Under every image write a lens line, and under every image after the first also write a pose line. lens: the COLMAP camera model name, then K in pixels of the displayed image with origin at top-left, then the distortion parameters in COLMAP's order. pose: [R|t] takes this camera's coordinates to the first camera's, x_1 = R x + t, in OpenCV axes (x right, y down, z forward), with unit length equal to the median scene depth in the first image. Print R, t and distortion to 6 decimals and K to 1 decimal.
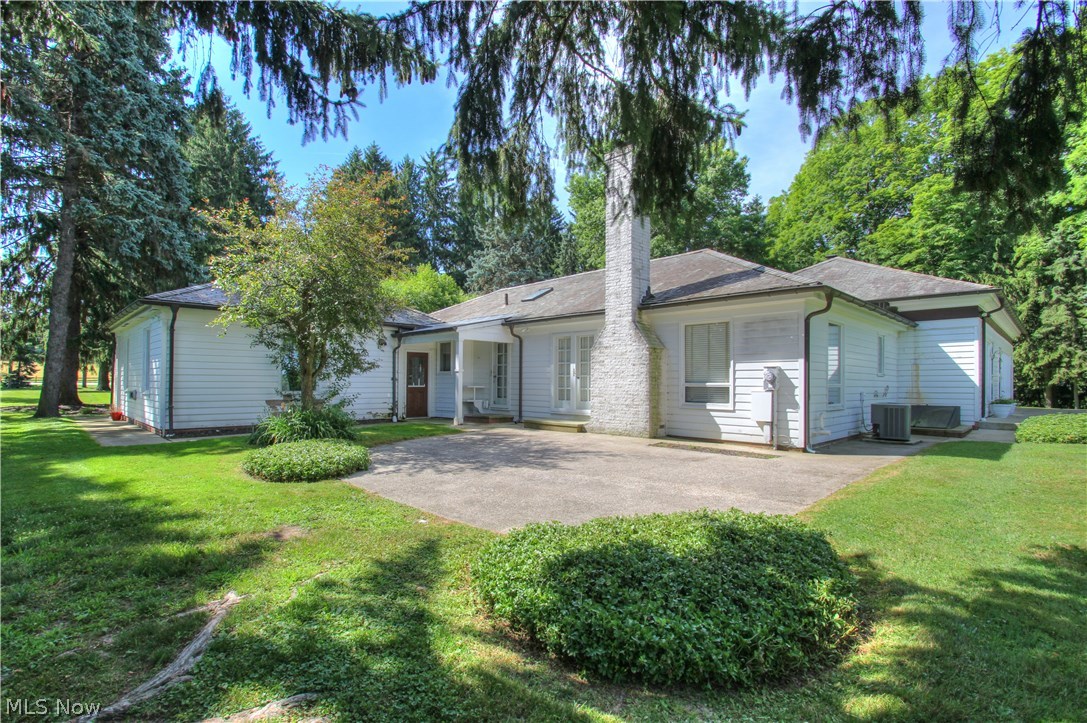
lens RADIAL K [[502.8, 0, 543.1], [0, 502.8, 379.1], [0, 0, 1]] dist [0.000472, 0.000029]
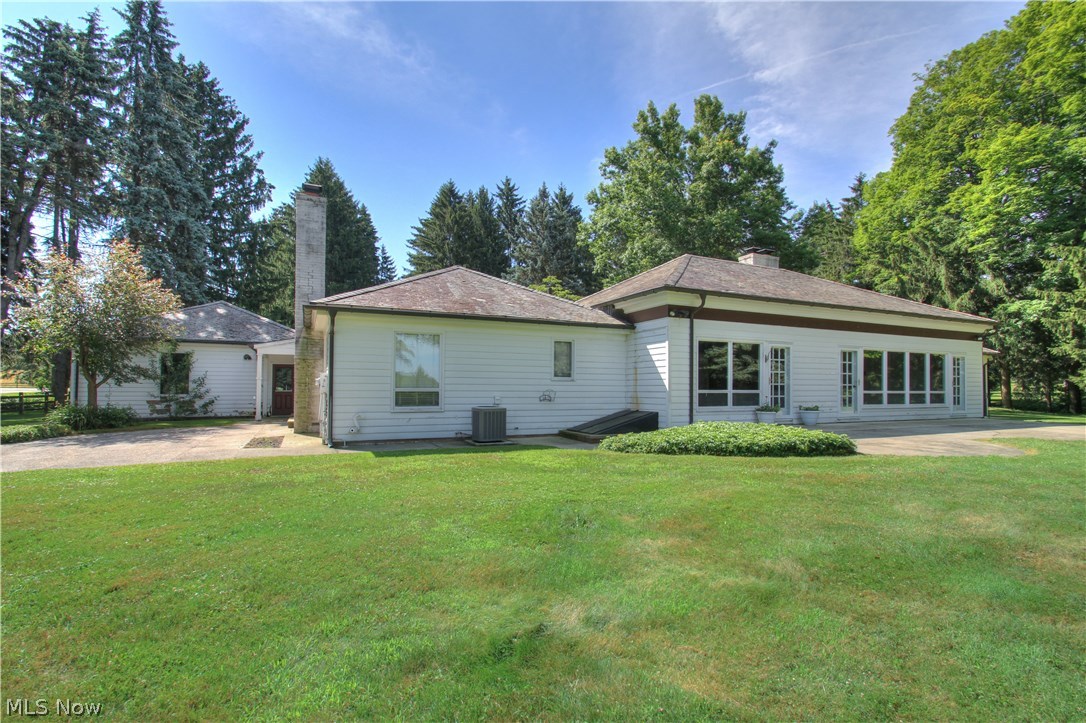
lens RADIAL K [[502.3, 0, 543.9], [0, 502.3, 367.0], [0, 0, 1]] dist [0.000472, 0.000029]
pose [[0.940261, -0.014223, -0.340157, 0.844179], [0.000588, 0.999193, -0.040154, 0.006013], [0.340454, 0.037556, 0.939511, 0.051079]]
